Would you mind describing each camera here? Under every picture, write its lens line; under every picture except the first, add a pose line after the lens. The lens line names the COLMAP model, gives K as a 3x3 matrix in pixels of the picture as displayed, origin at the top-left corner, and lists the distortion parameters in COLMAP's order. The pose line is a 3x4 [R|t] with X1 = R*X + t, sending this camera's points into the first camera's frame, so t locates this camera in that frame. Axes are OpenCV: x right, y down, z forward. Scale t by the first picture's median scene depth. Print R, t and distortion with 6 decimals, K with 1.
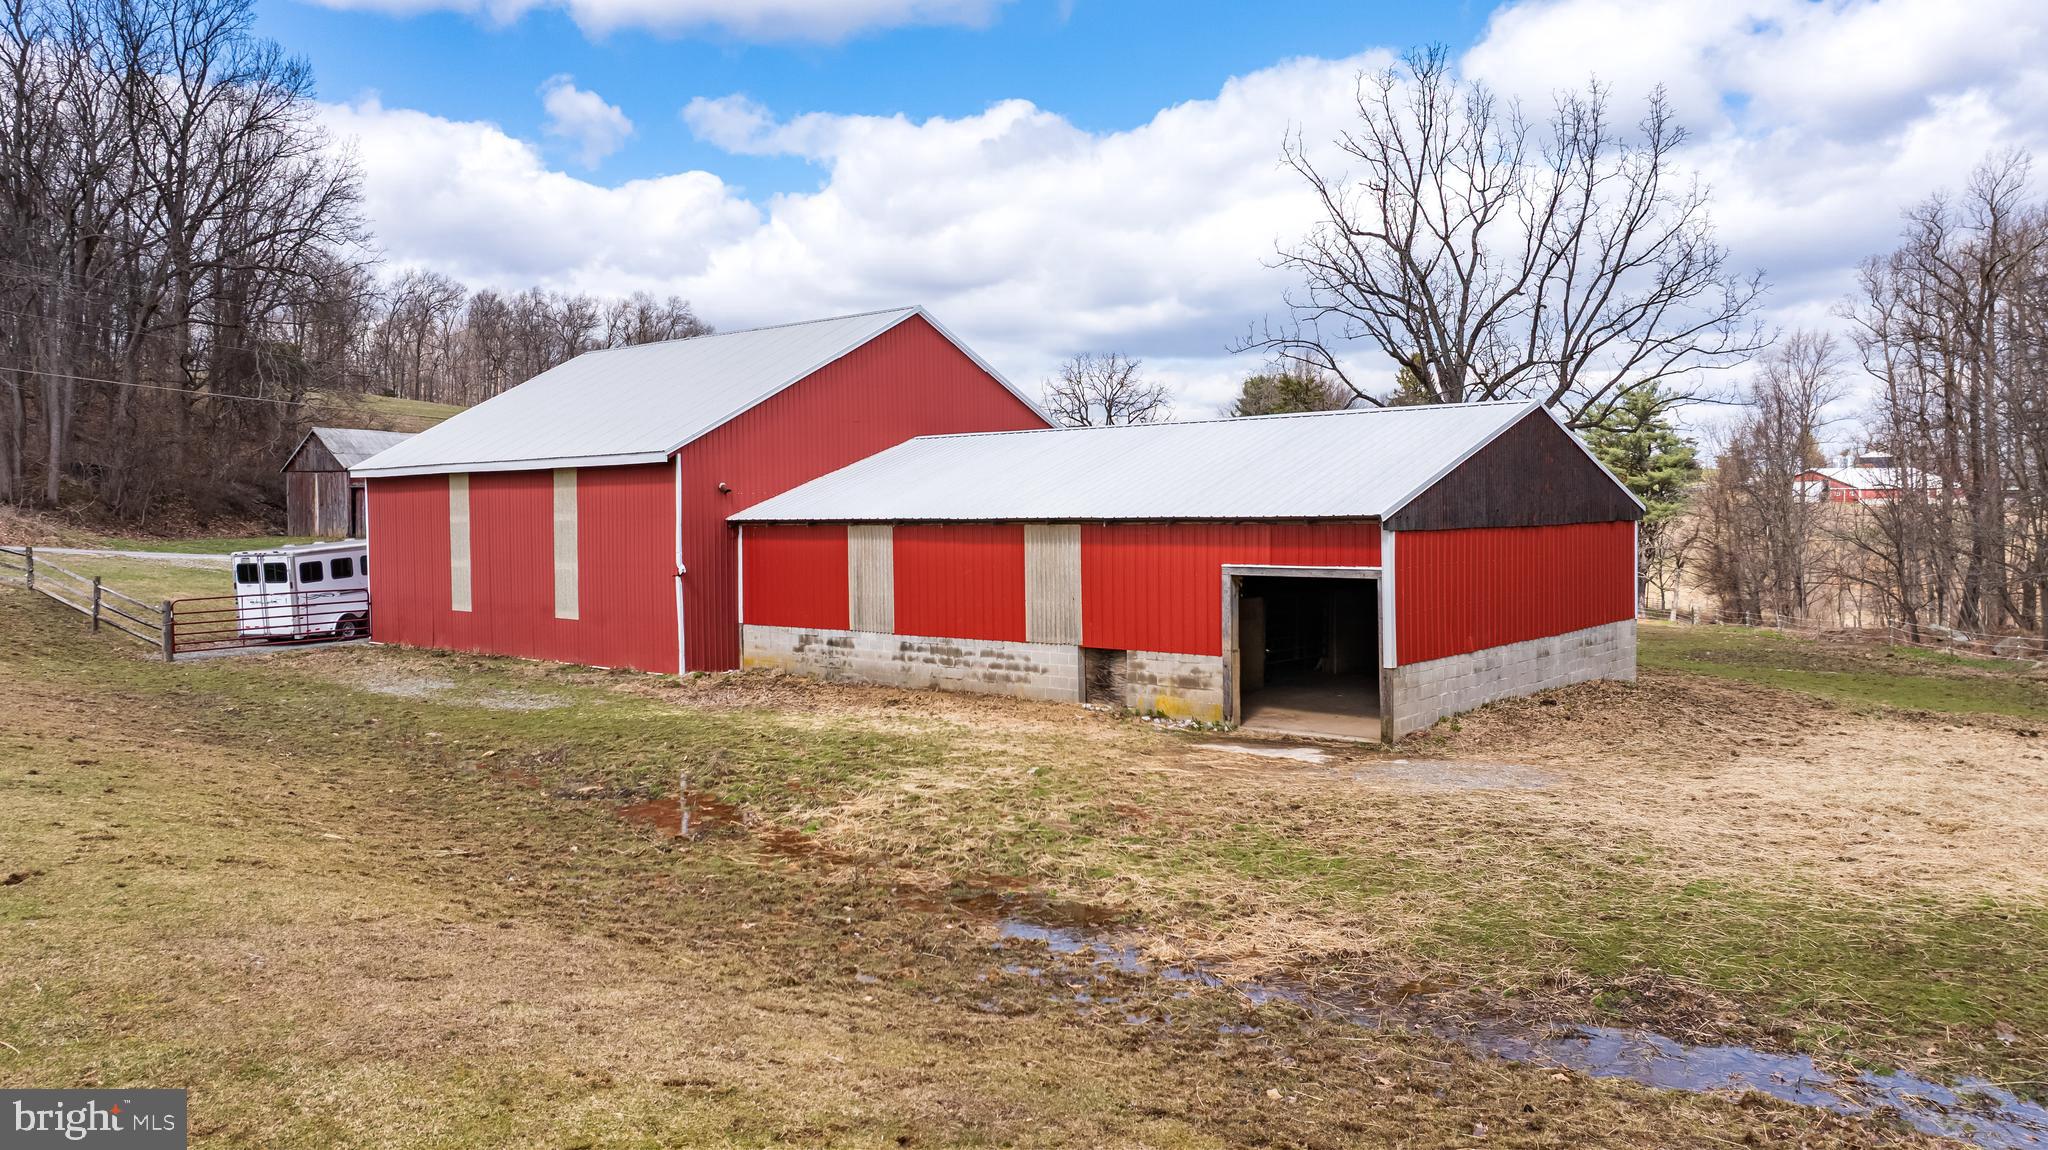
lens RADIAL K [[1456.0, 0, 1019.5], [0, 1456.0, 578.6], [0, 0, 1]] dist [-0.010659, 0.014684]
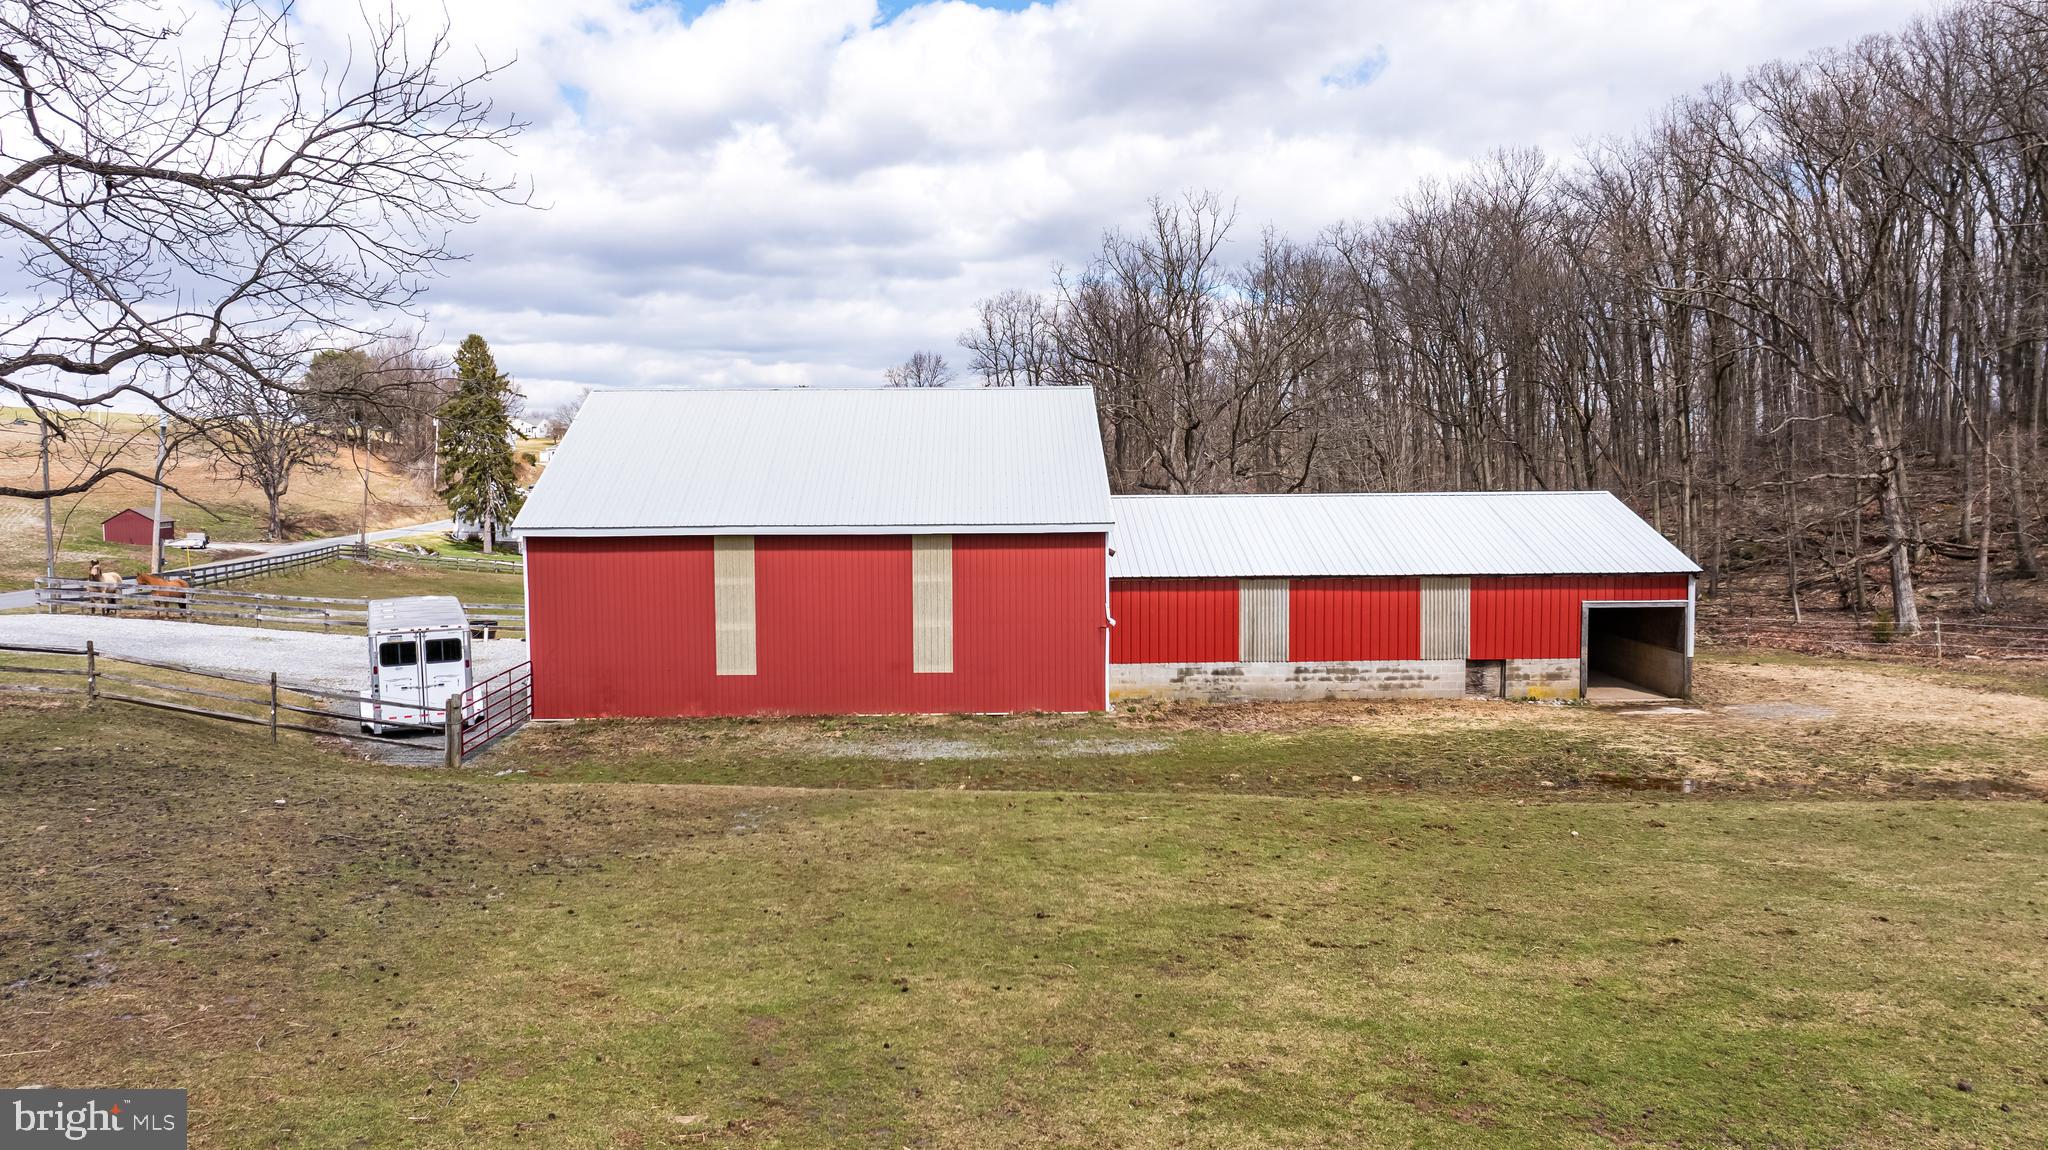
lens RADIAL K [[1456.0, 0, 1022.7], [0, 1456.0, 570.0], [0, 0, 1]] dist [-0.010659, 0.014684]
pose [[0.728584, -0.041104, 0.683722, -1.193379], [0.030183, 0.999155, 0.027905, -0.091622], [-0.684291, 0.000306, 0.729209, 0.206853]]
